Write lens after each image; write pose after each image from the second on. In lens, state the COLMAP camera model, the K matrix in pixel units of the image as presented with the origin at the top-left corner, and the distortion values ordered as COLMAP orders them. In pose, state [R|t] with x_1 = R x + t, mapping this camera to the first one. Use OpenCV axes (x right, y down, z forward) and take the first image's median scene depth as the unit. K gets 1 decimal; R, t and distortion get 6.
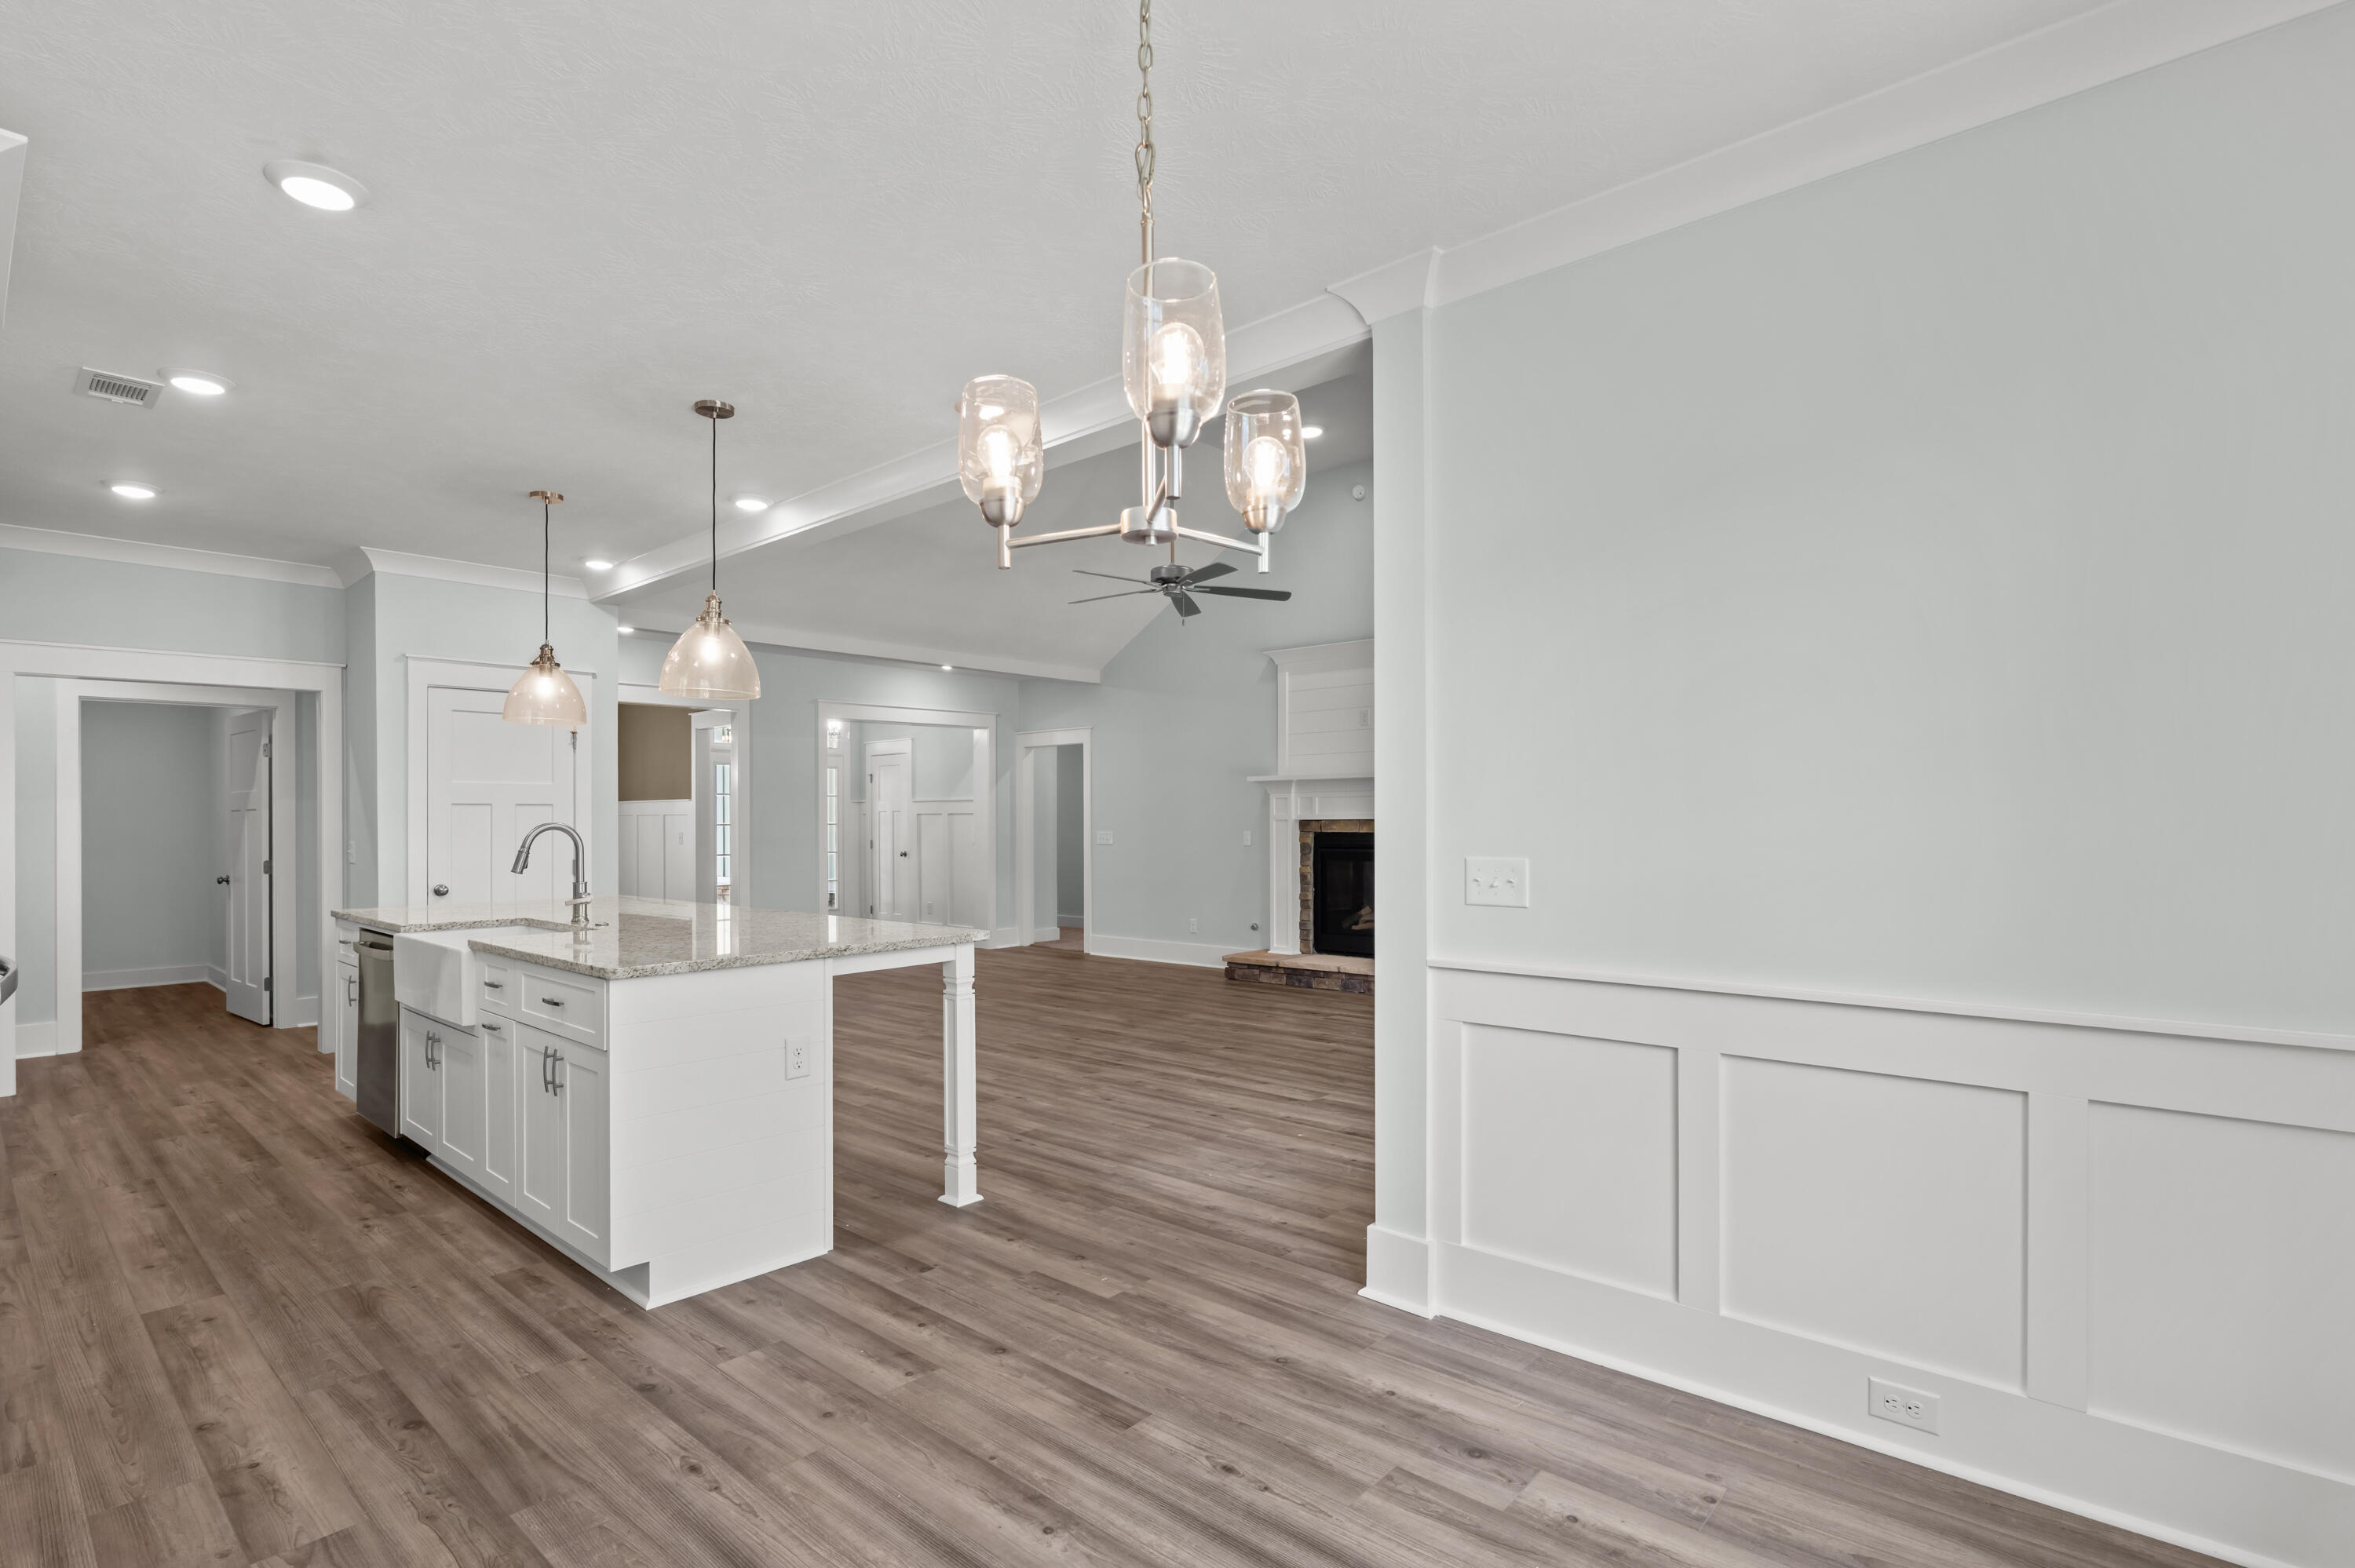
lens RADIAL K [[1146.1, 0, 1189.3], [0, 1146.1, 824.0], [0, 0, 1]] dist [-0.009345, 0.003021]
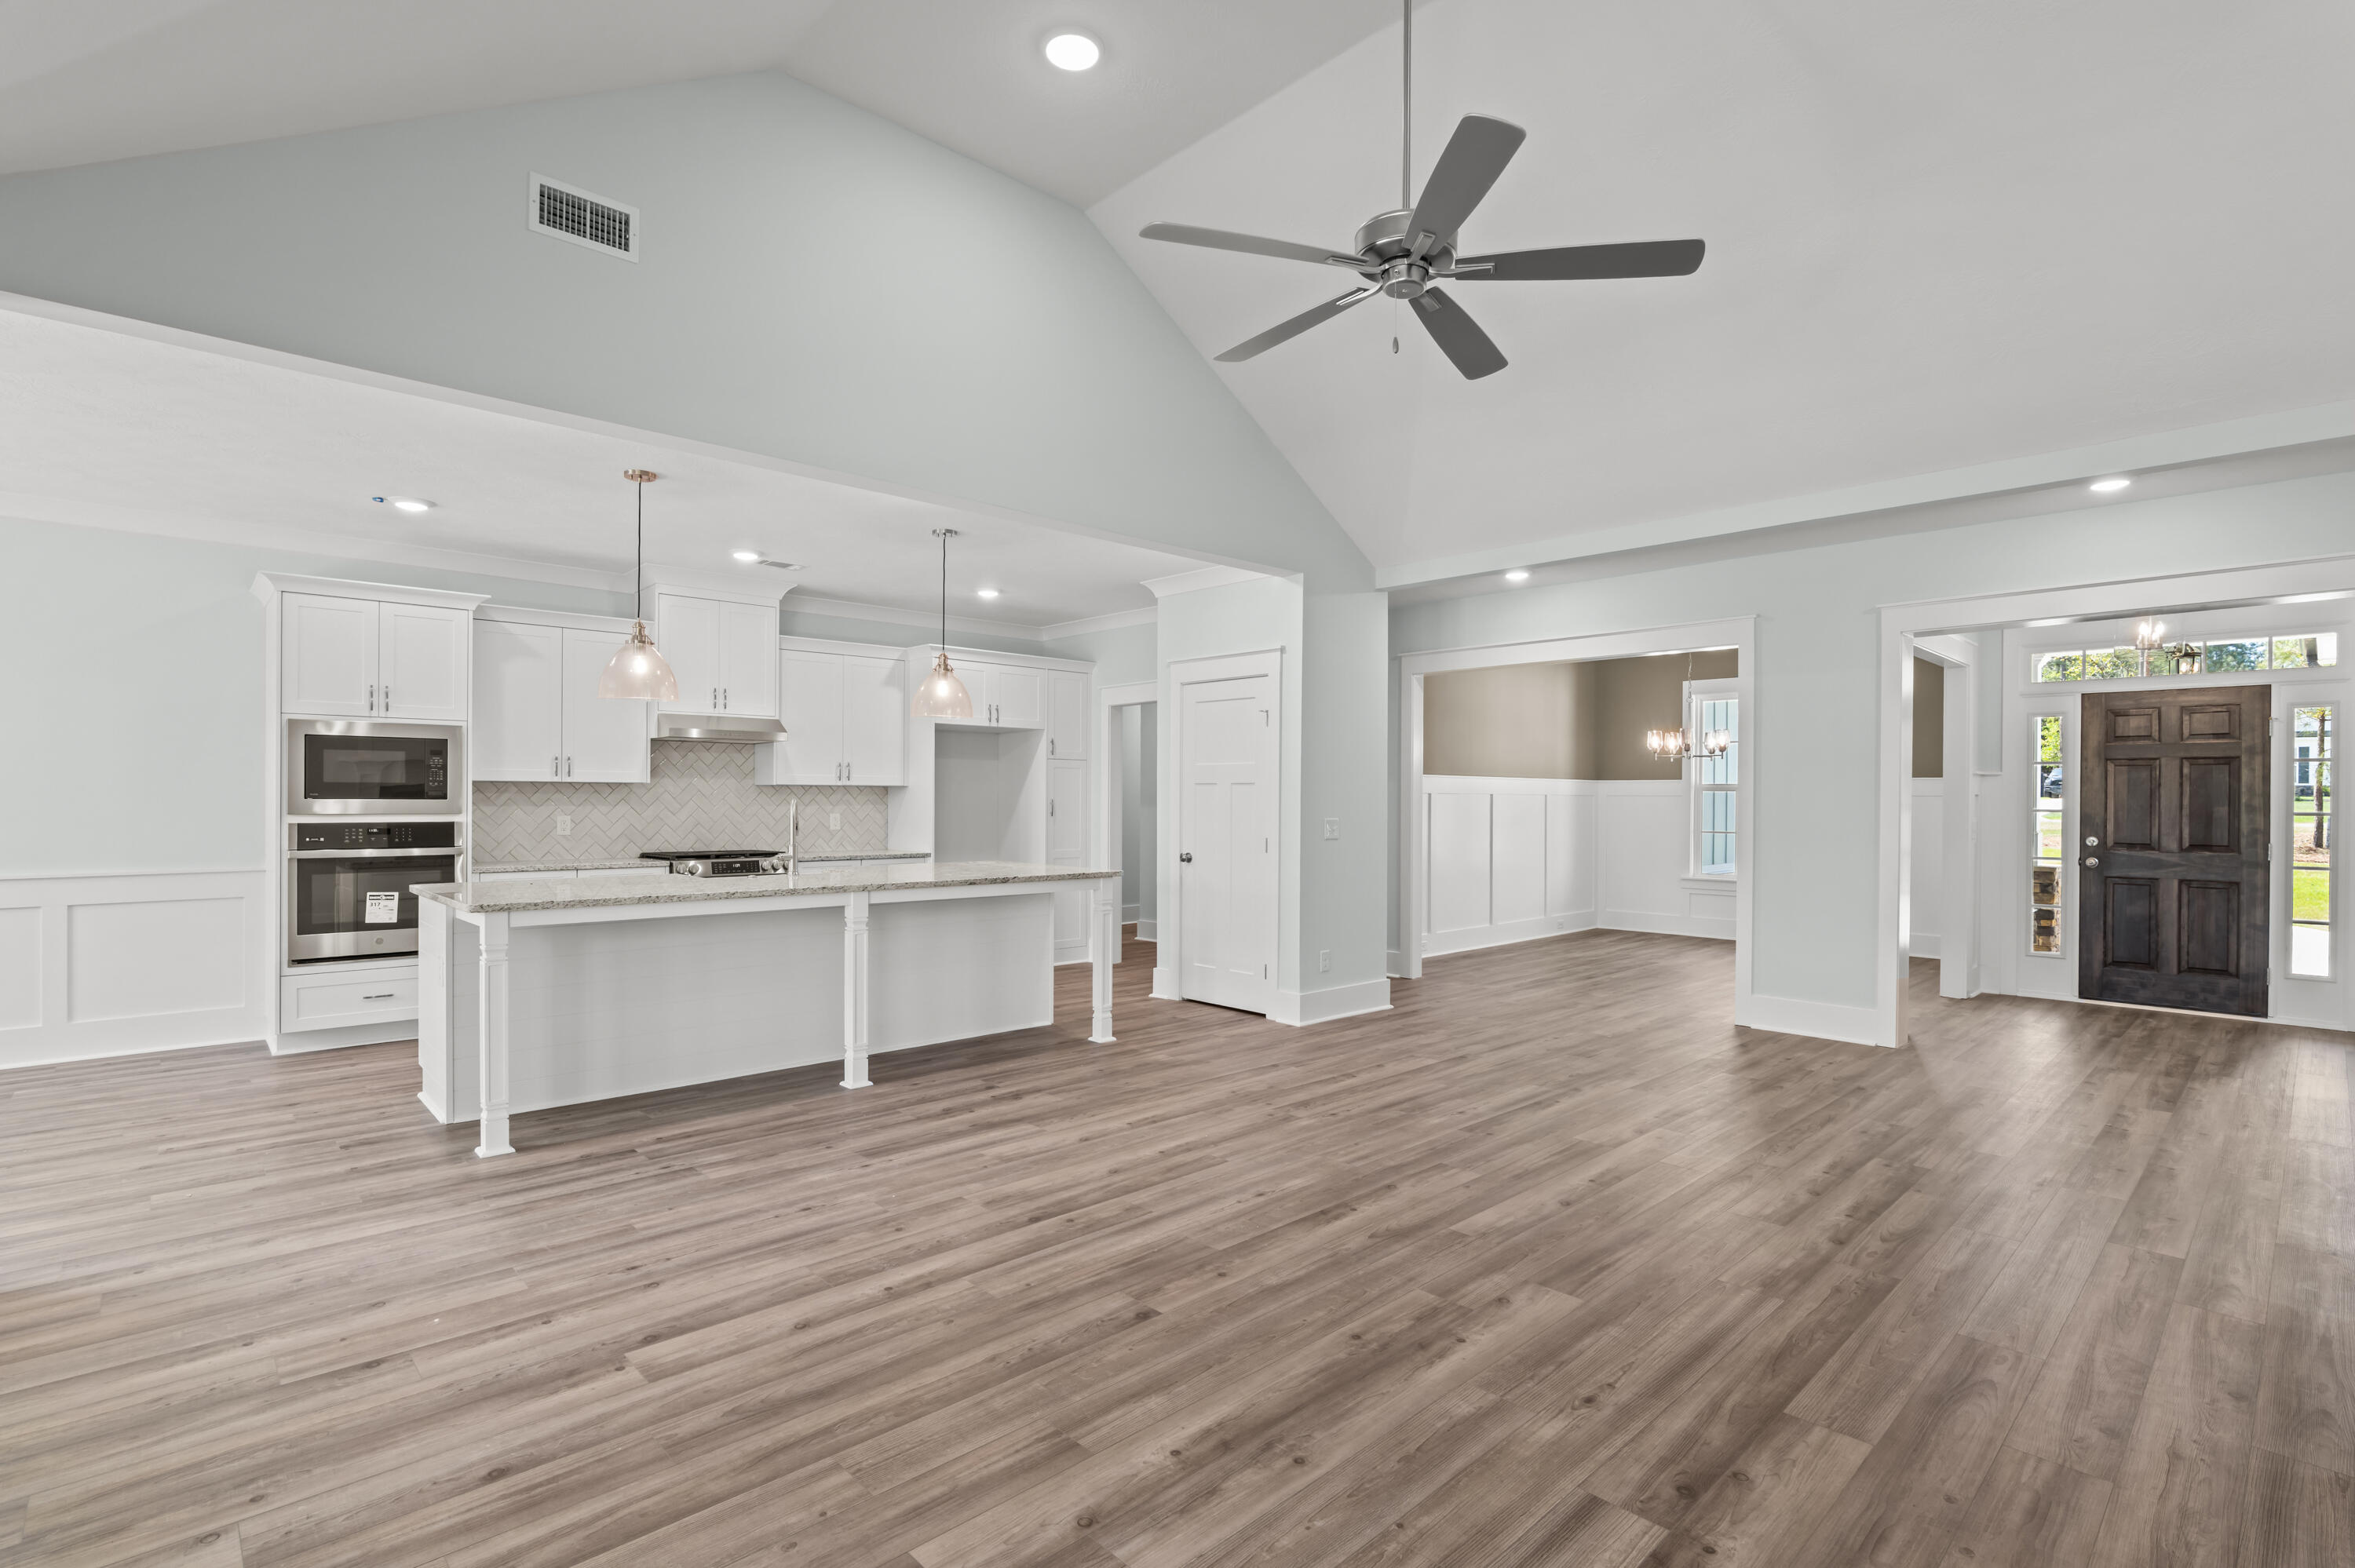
lens RADIAL K [[1096.5, 0, 1164.0], [0, 1096.5, 803.5], [0, 0, 1]] dist [-0.021391, 0.005830]
pose [[-0.102843, 0.005055, -0.994685, 0.321126], [-0.009017, 0.999941, 0.006014, -0.005023], [0.994657, 0.009587, -0.102792, 0.737611]]
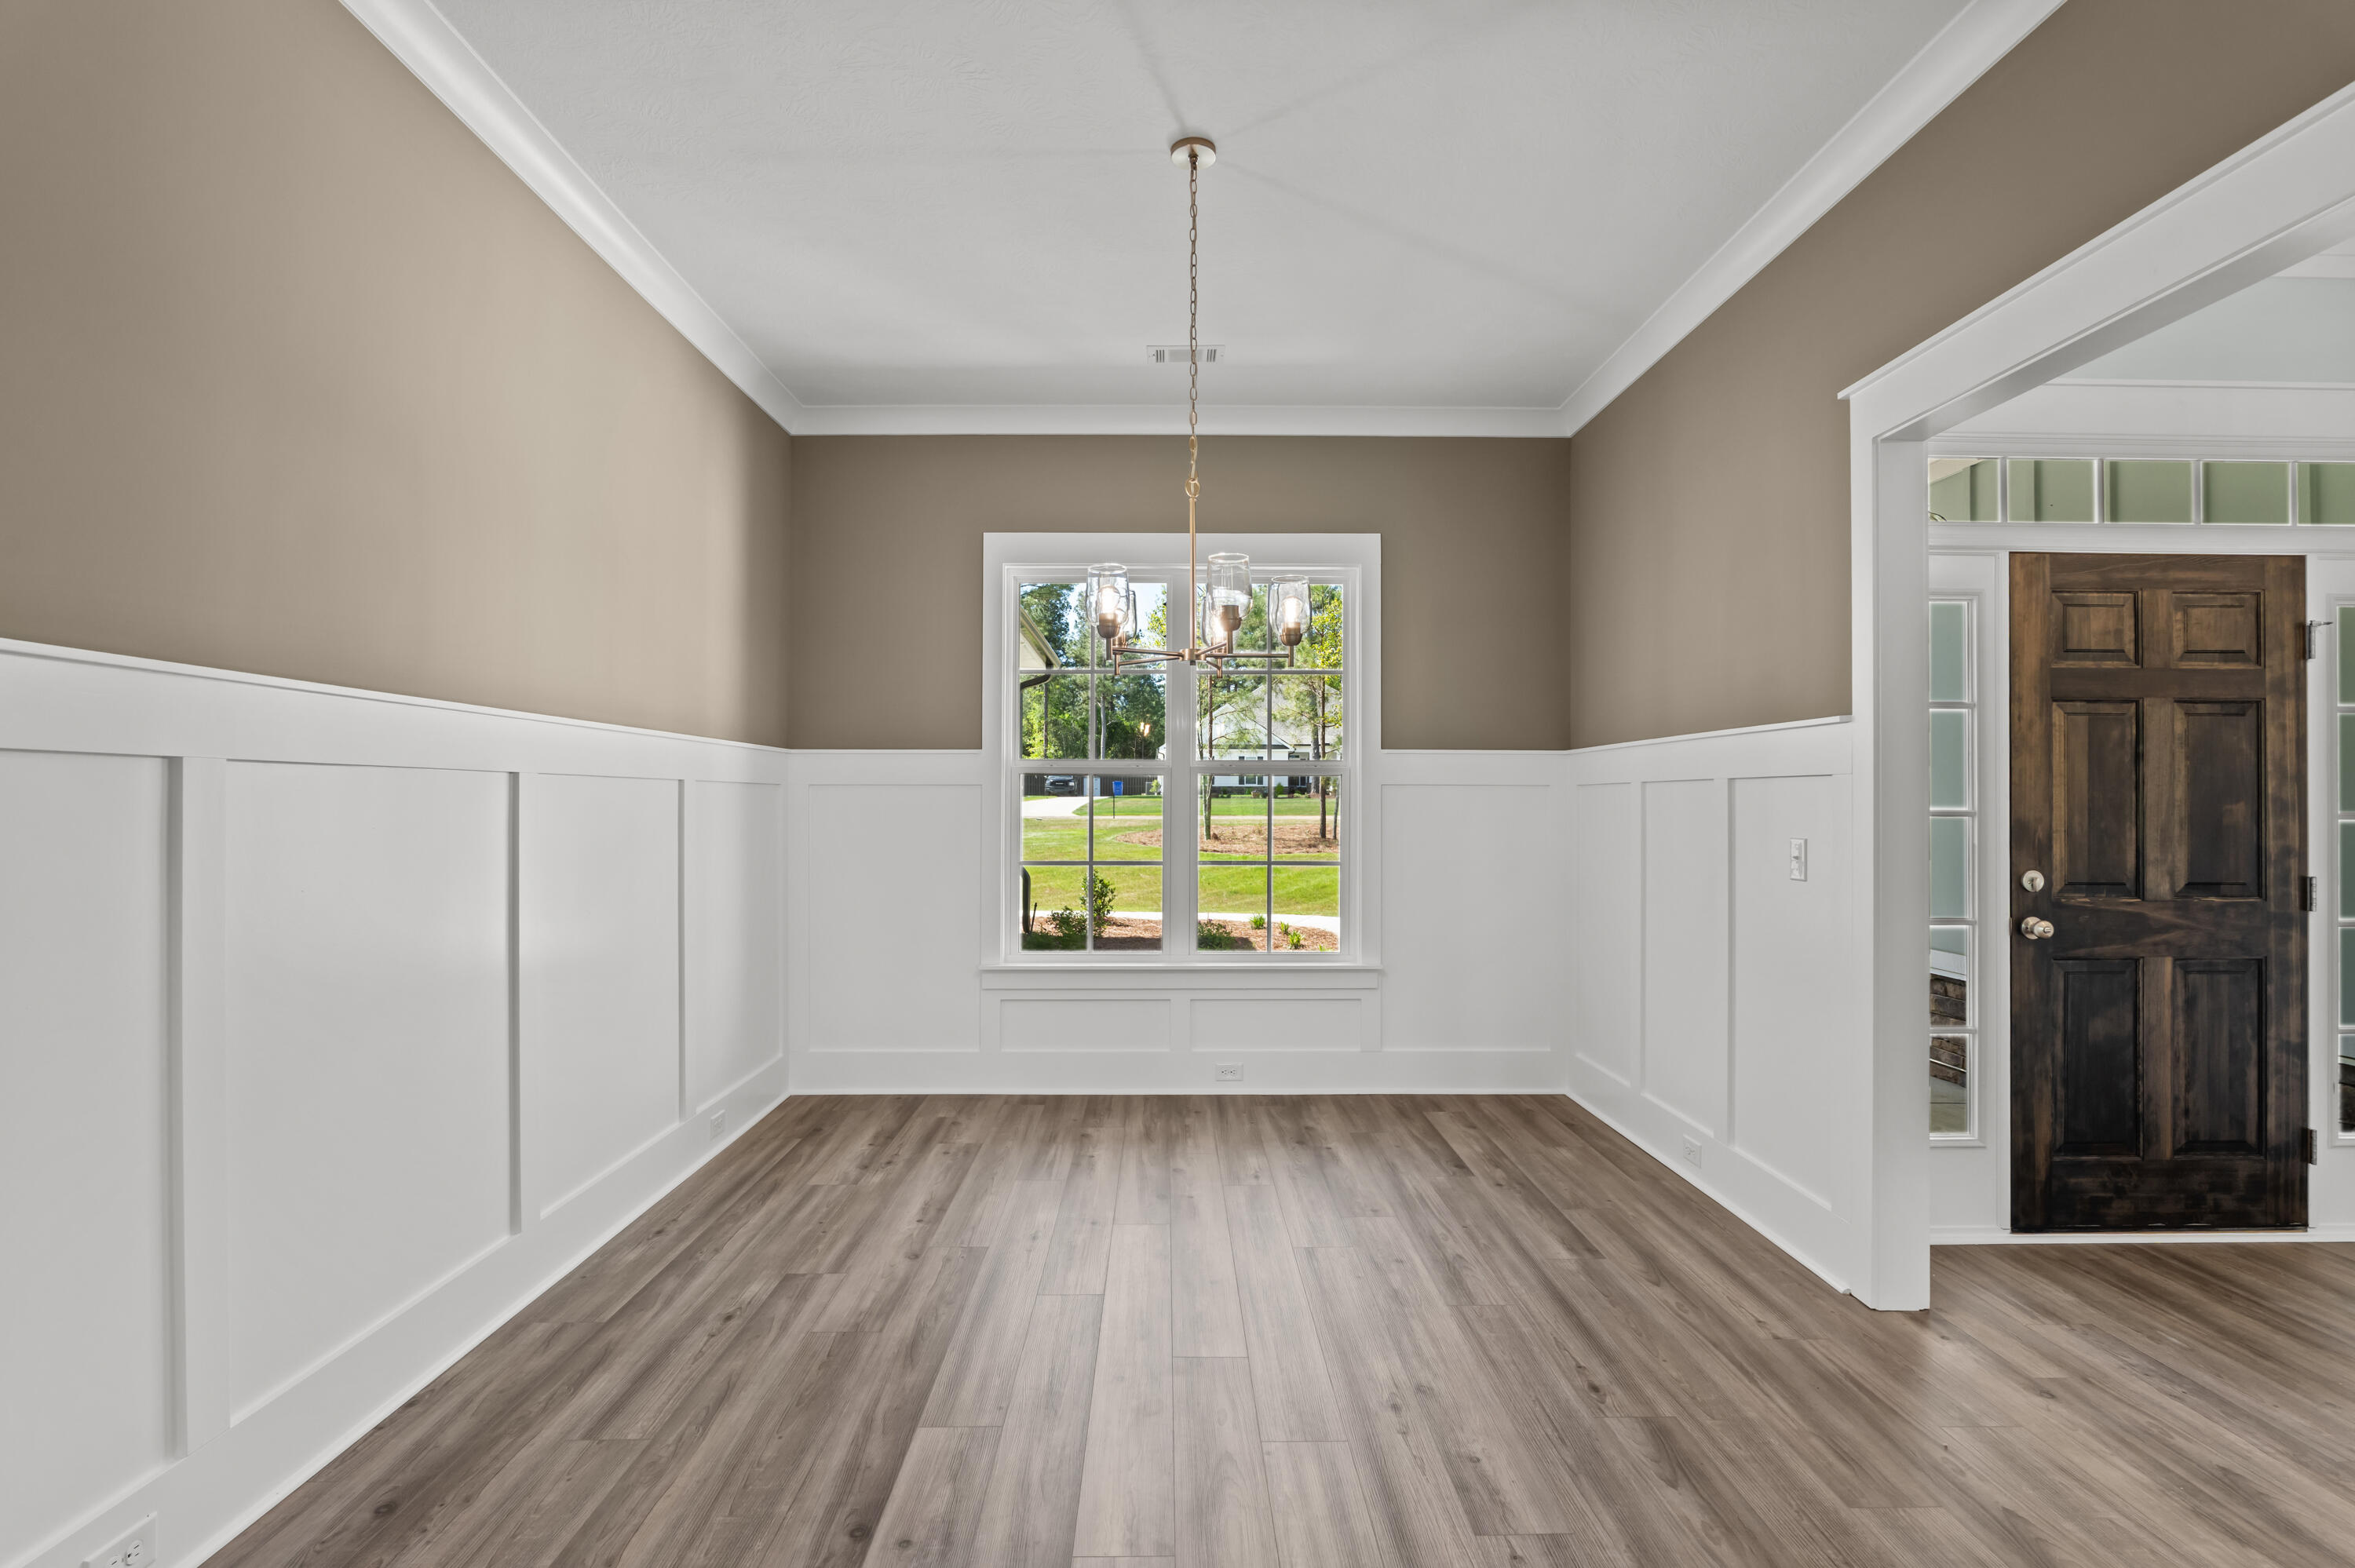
lens RADIAL K [[1096.5, 0, 1186.9], [0, 1096.5, 796.8], [0, 0, 1]] dist [-0.021391, 0.005830]
pose [[0.682335, 0.001457, -0.731038, -0.445198], [-0.006308, 0.999973, -0.003894, -0.003256], [0.731012, 0.007269, 0.682326, 0.880987]]
